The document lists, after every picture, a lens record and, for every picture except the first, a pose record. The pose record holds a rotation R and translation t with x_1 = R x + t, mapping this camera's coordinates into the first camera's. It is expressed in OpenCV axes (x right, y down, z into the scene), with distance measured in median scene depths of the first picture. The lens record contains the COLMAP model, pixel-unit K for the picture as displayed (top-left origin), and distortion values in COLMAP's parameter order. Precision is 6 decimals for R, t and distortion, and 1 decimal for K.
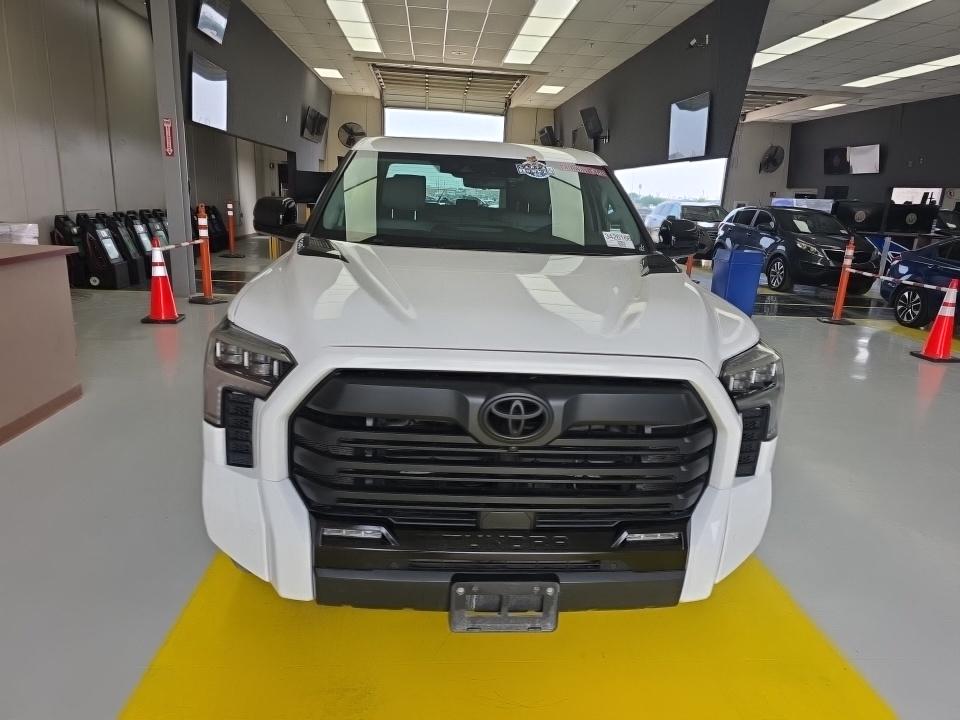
lens RADIAL K [[647.8, 0, 481.7], [0, 647.8, 365.5], [0, 0, 1]] dist [0.078650, -0.067904]
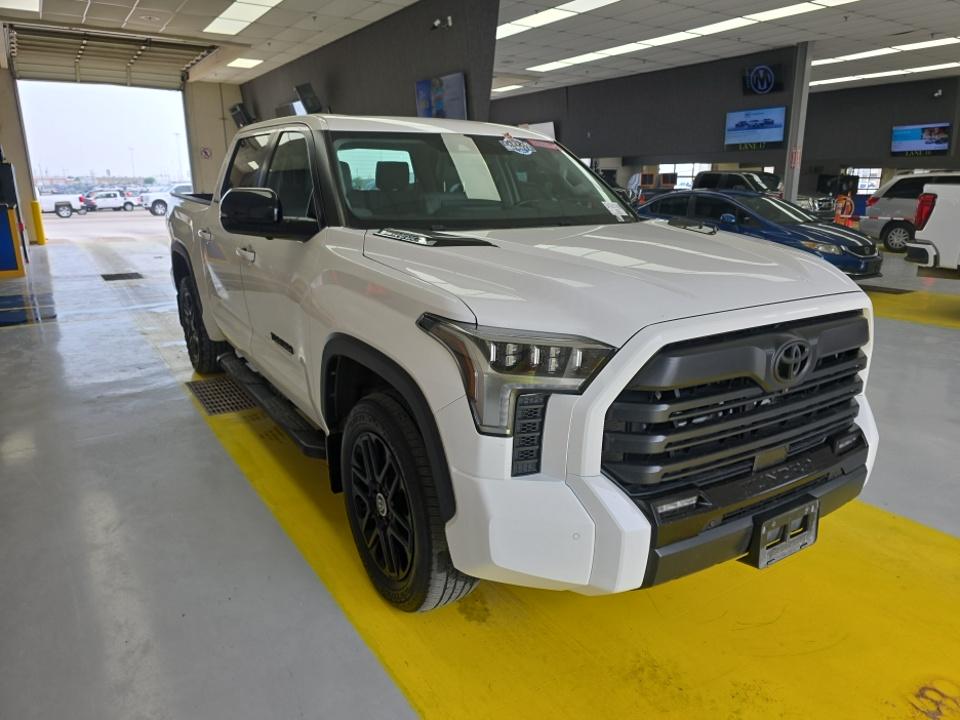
lens RADIAL K [[656.4, 0, 480.0], [0, 656.4, 360.0], [0, 0, 1]] dist [0.055070, -0.039025]
pose [[0.876247, -0.177179, 0.448106, -0.117762], [0.168951, 0.983878, 0.058645, -0.010123], [-0.451272, 0.024320, 0.892055, 0.029040]]
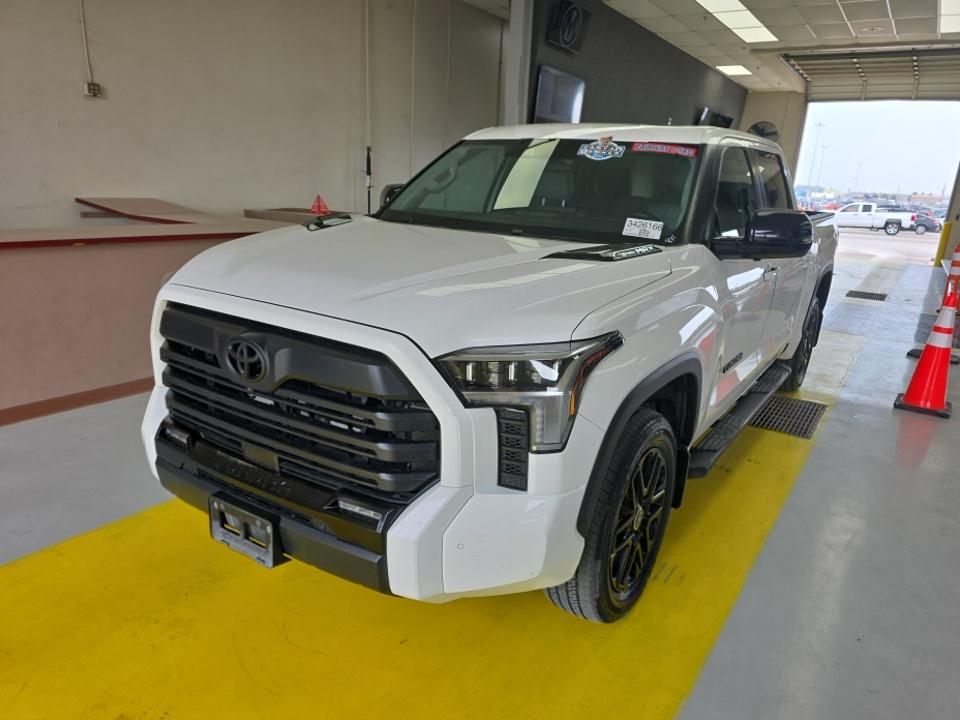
lens RADIAL K [[652.6, 0, 497.6], [0, 652.6, 385.3], [0, 0, 1]] dist [0.056989, -0.034645]
pose [[0.804952, 0.172858, -0.567602, 0.132584], [-0.165118, 0.984094, 0.065534, -0.002881], [0.569902, 0.040969, 0.820691, 0.041858]]
